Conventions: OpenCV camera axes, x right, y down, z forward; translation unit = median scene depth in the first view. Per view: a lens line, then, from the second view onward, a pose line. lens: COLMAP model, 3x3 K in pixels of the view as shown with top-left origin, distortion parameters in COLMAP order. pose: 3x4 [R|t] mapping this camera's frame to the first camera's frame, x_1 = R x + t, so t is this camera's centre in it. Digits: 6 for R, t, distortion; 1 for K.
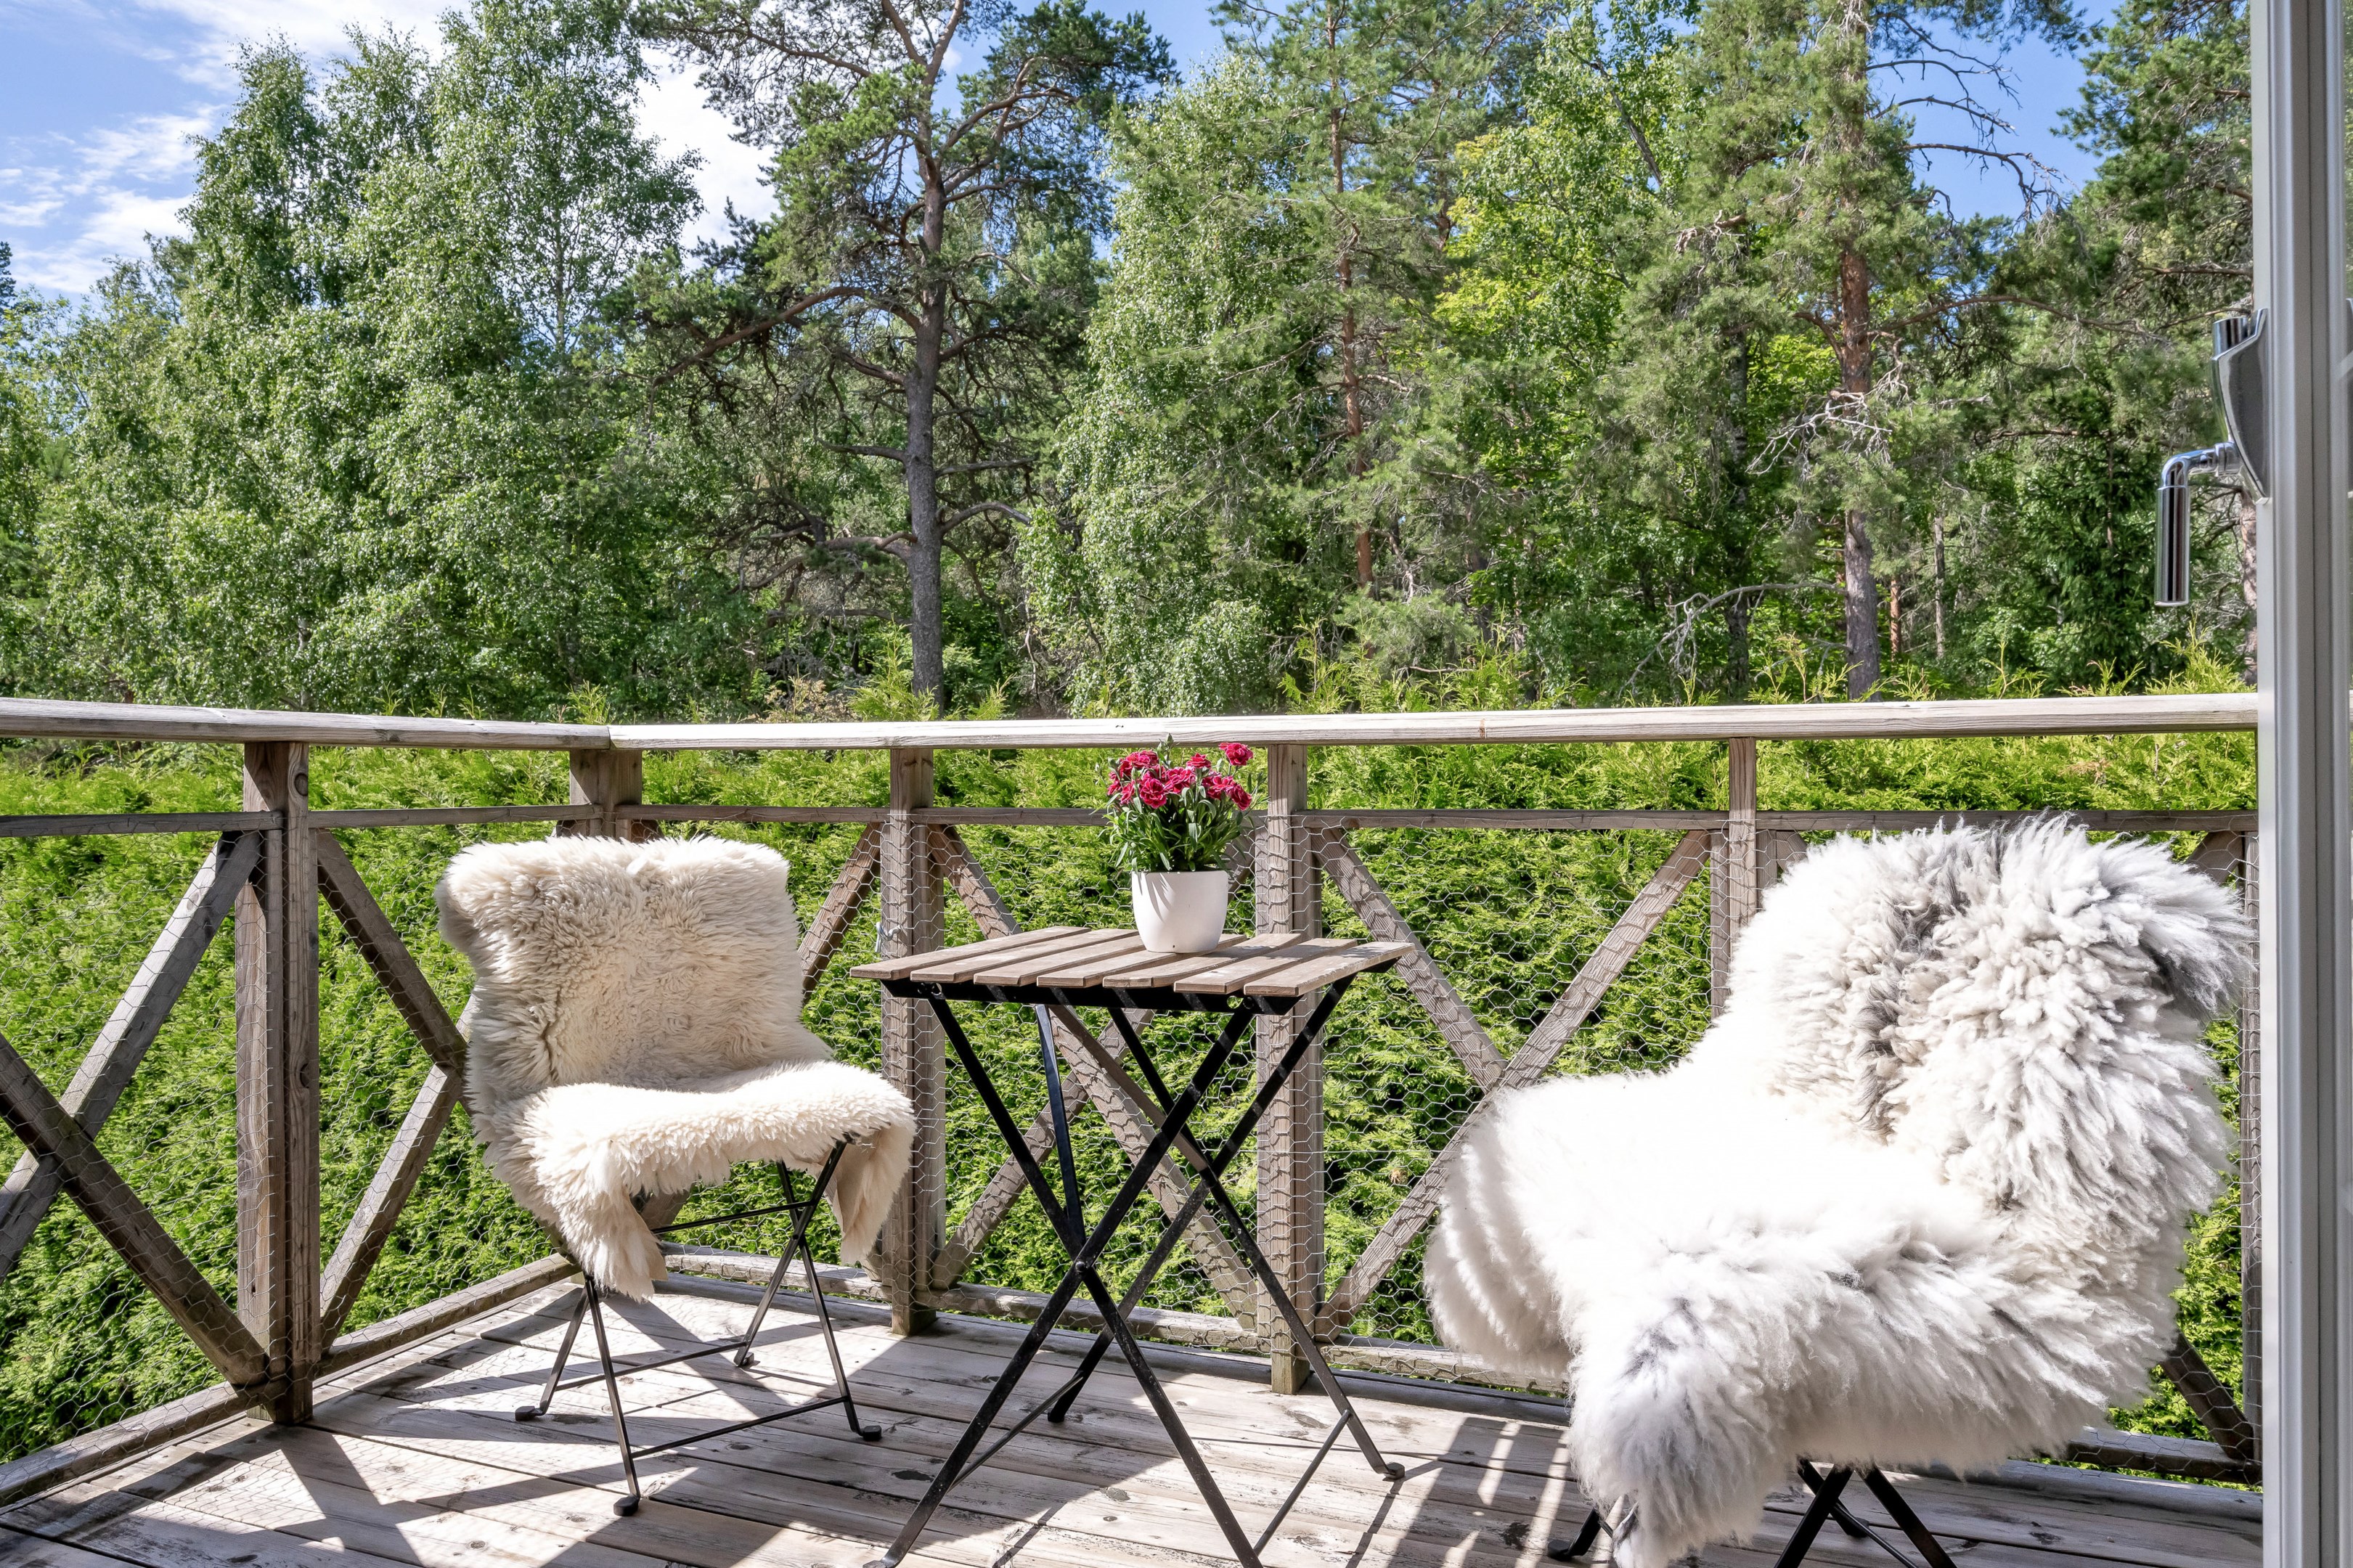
lens RADIAL K [[1559.9, 0, 1176.5], [0, 1559.9, 784.0], [0, 0, 1]] dist [0.001989, -0.000572]
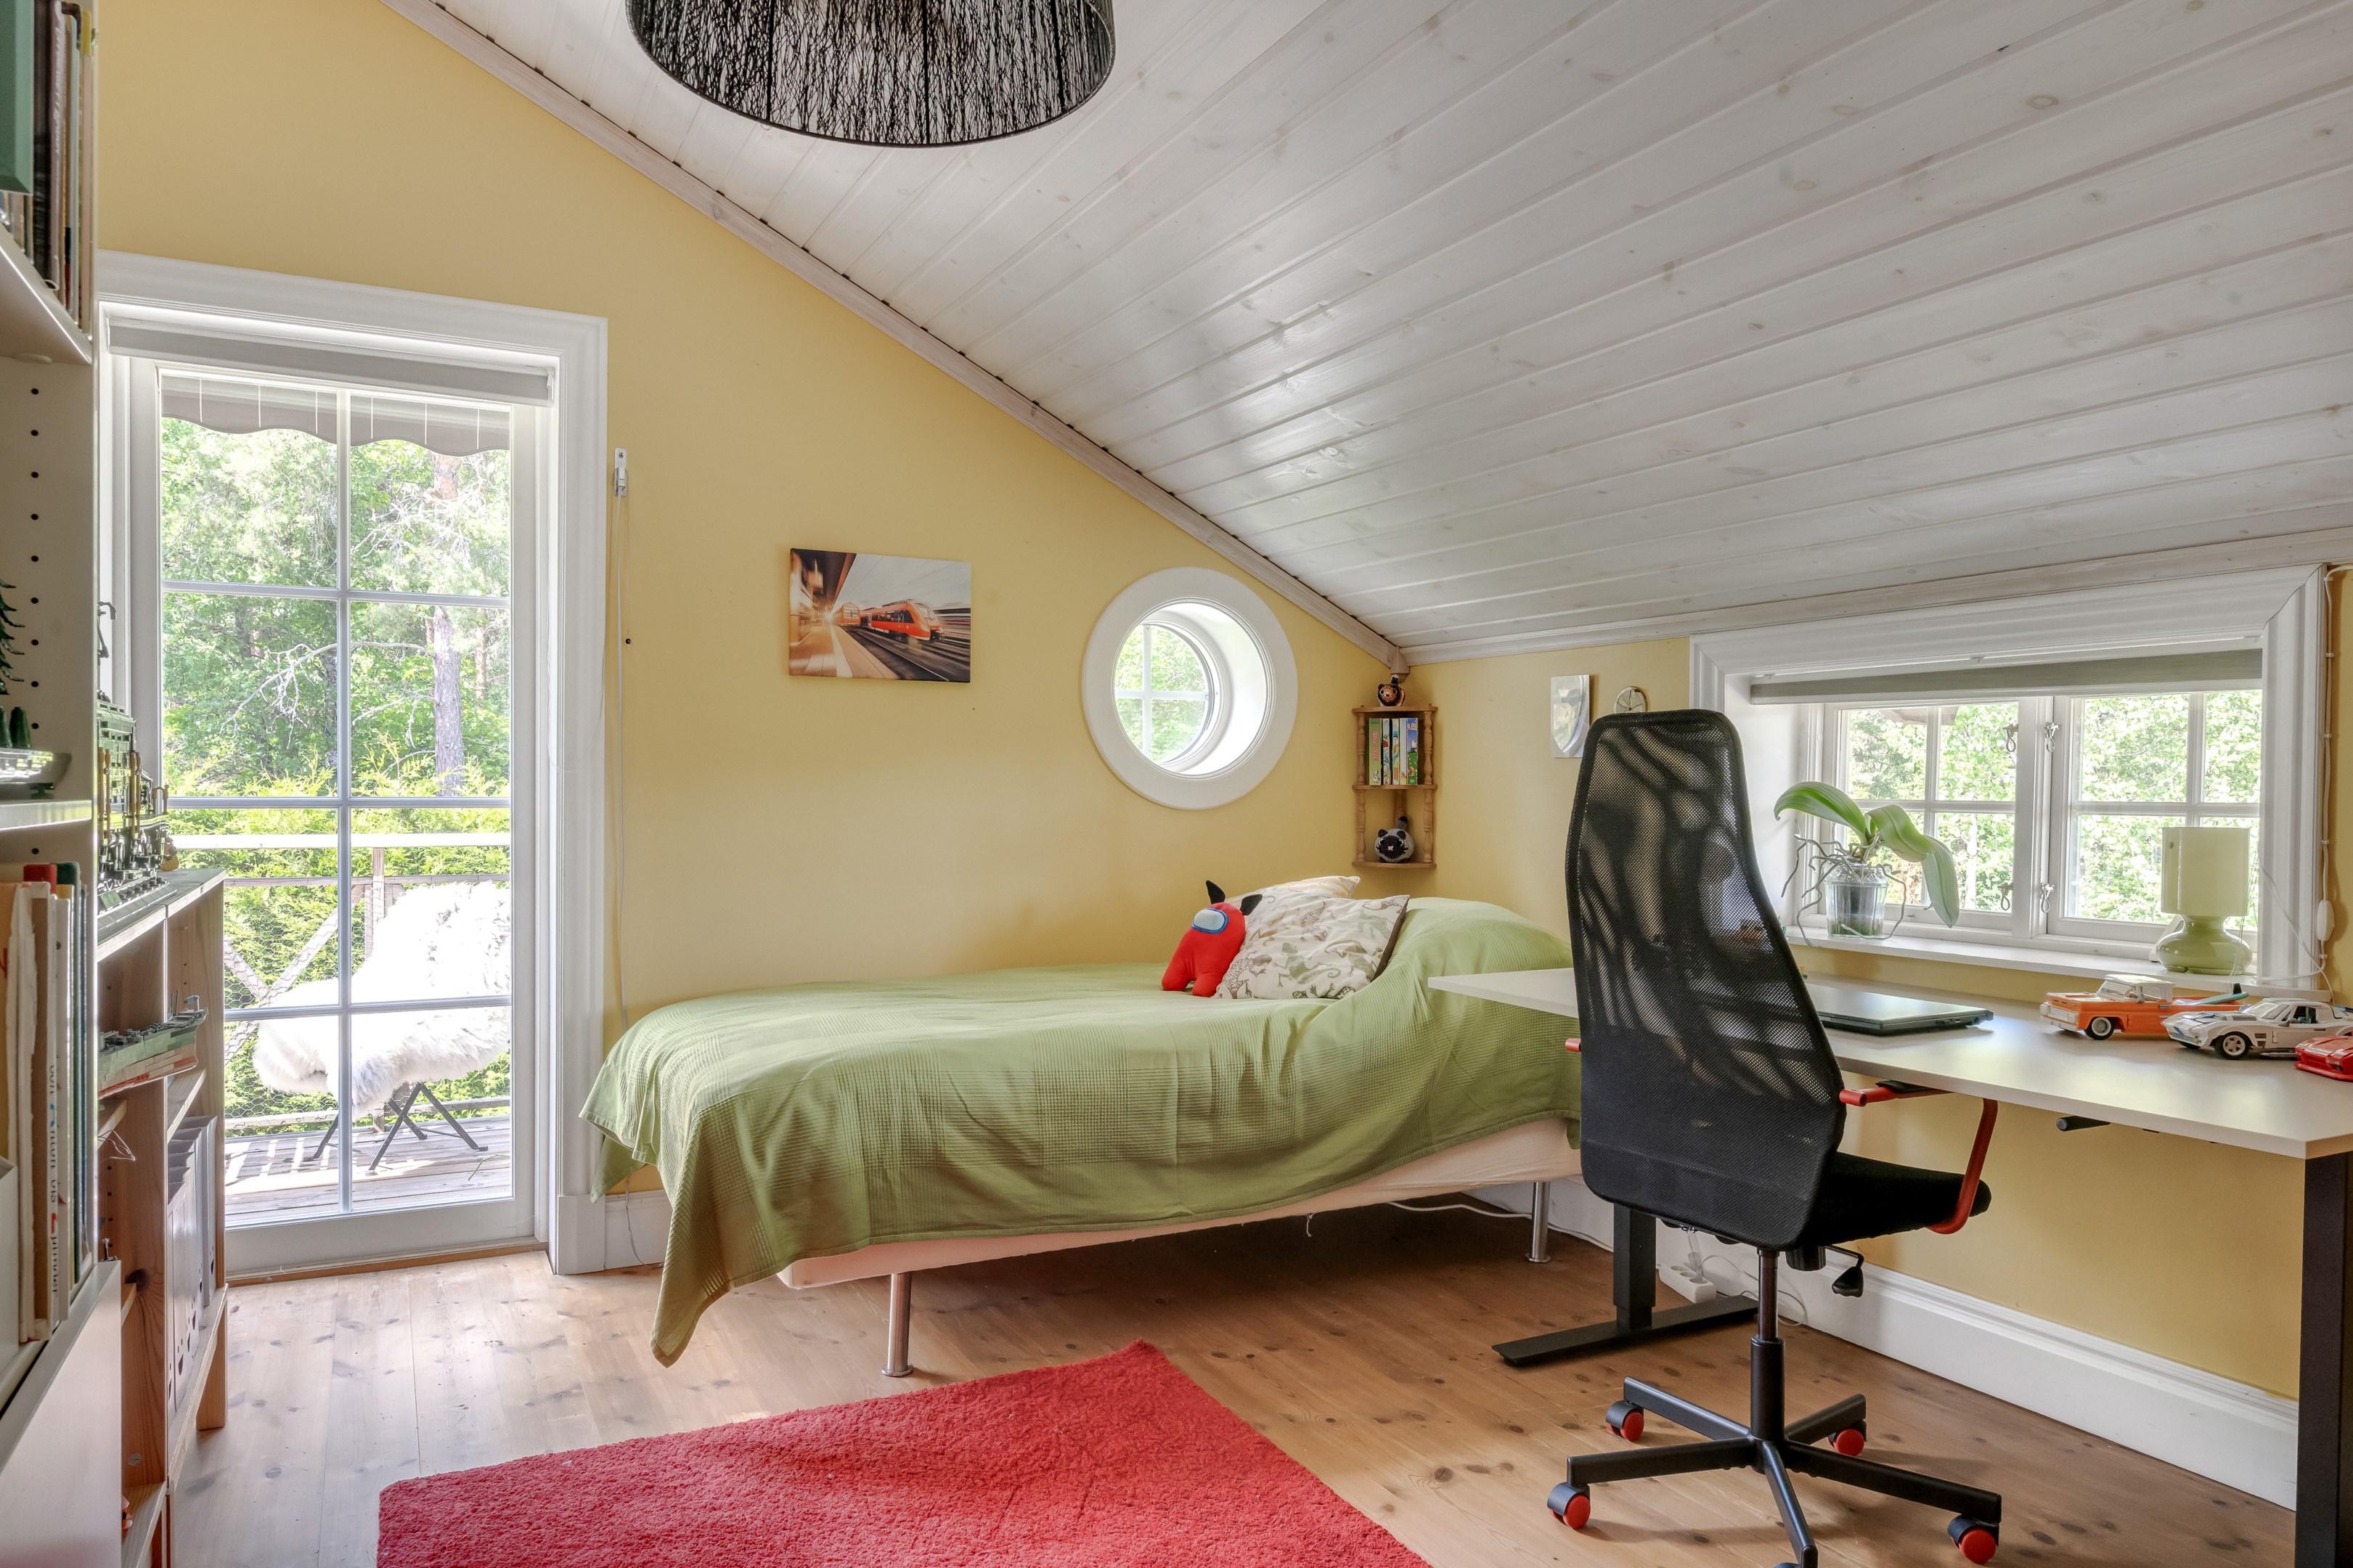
lens RADIAL K [[1559.9, 0, 1176.5], [0, 1559.9, 784.0], [0, 0, 1]] dist [0.001989, -0.000572]
pose [[0.662643, 0.004546, 0.748922, -0.110172], [-0.001543, 0.999988, -0.004705, -0.020198], [-0.748934, 0.001963, 0.662642, -0.267584]]
